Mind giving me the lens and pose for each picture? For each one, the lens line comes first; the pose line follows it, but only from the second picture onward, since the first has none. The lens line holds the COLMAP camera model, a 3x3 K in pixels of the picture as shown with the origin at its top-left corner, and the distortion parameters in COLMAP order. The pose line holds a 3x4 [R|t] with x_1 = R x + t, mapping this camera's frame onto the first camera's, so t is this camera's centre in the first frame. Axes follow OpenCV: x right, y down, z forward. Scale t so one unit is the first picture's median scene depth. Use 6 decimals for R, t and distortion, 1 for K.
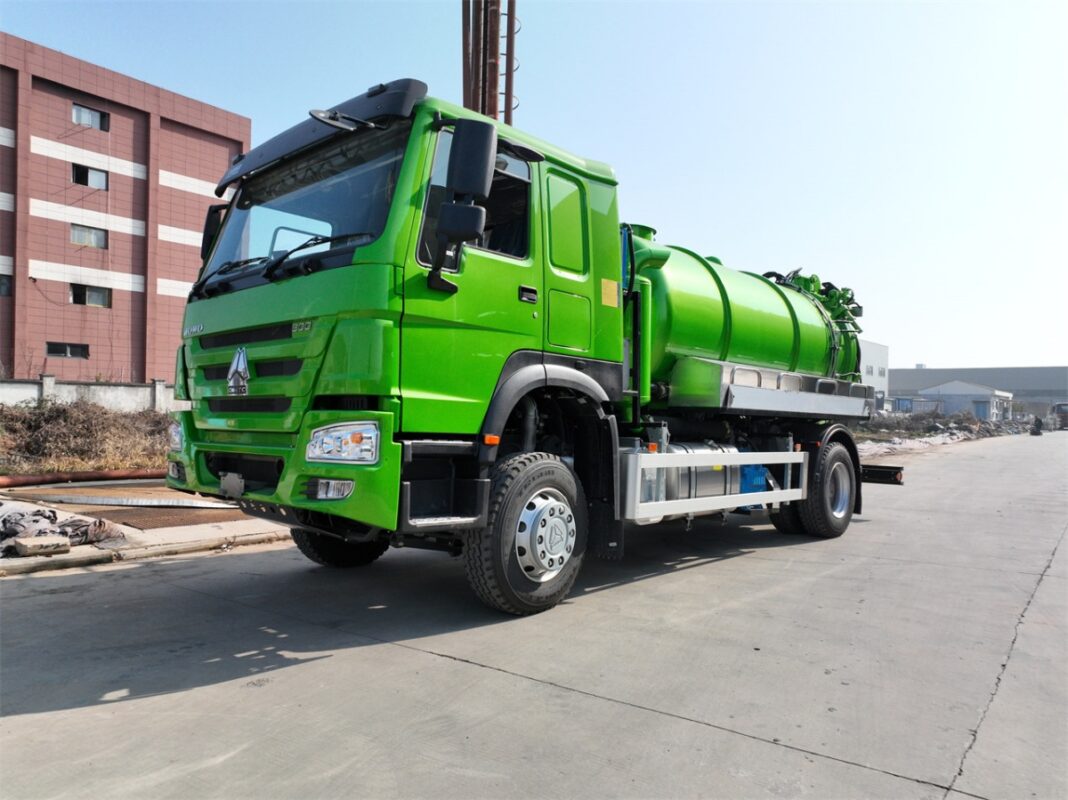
lens RADIAL K [[748.1, 0, 534.0], [0, 748.1, 400.0], [0, 0, 1]] dist [0.006176, 0.005158]
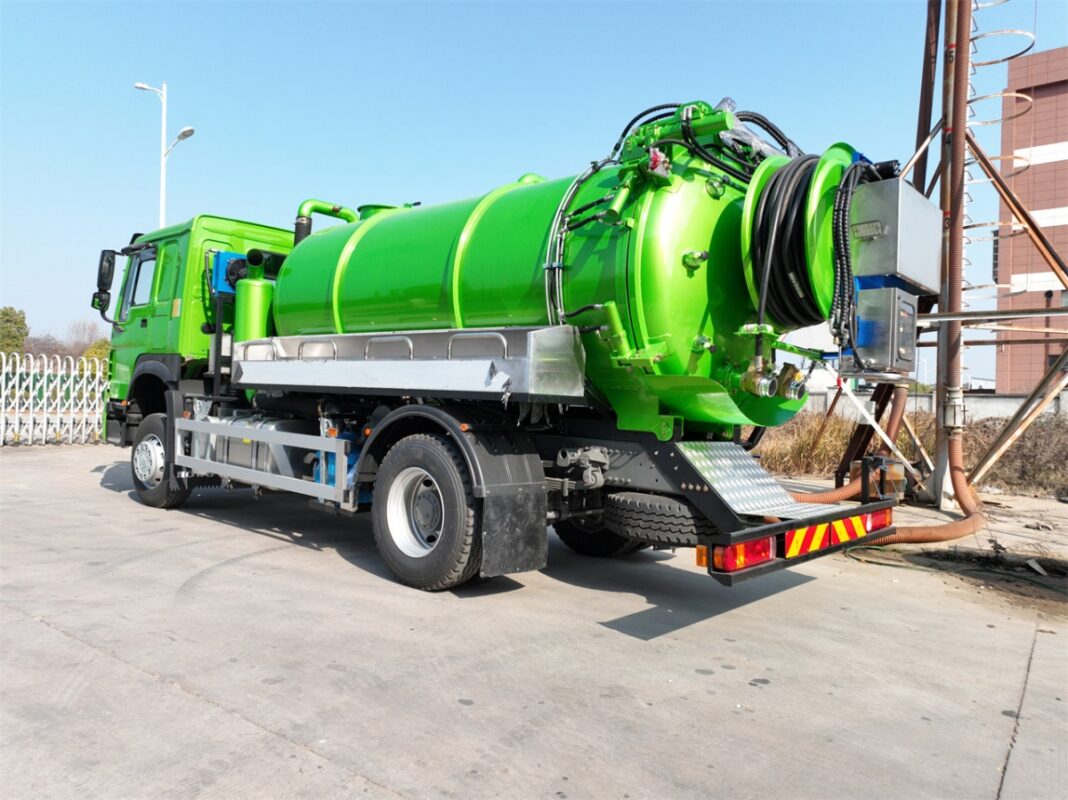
lens RADIAL K [[748.1, 0, 534.0], [0, 748.1, 400.0], [0, 0, 1]] dist [0.006176, 0.005158]
pose [[0.010216, -0.024667, -0.999644, 1.121186], [-0.012718, 0.999612, -0.024796, 0.046907], [0.999867, 0.012967, 0.009898, 1.201068]]
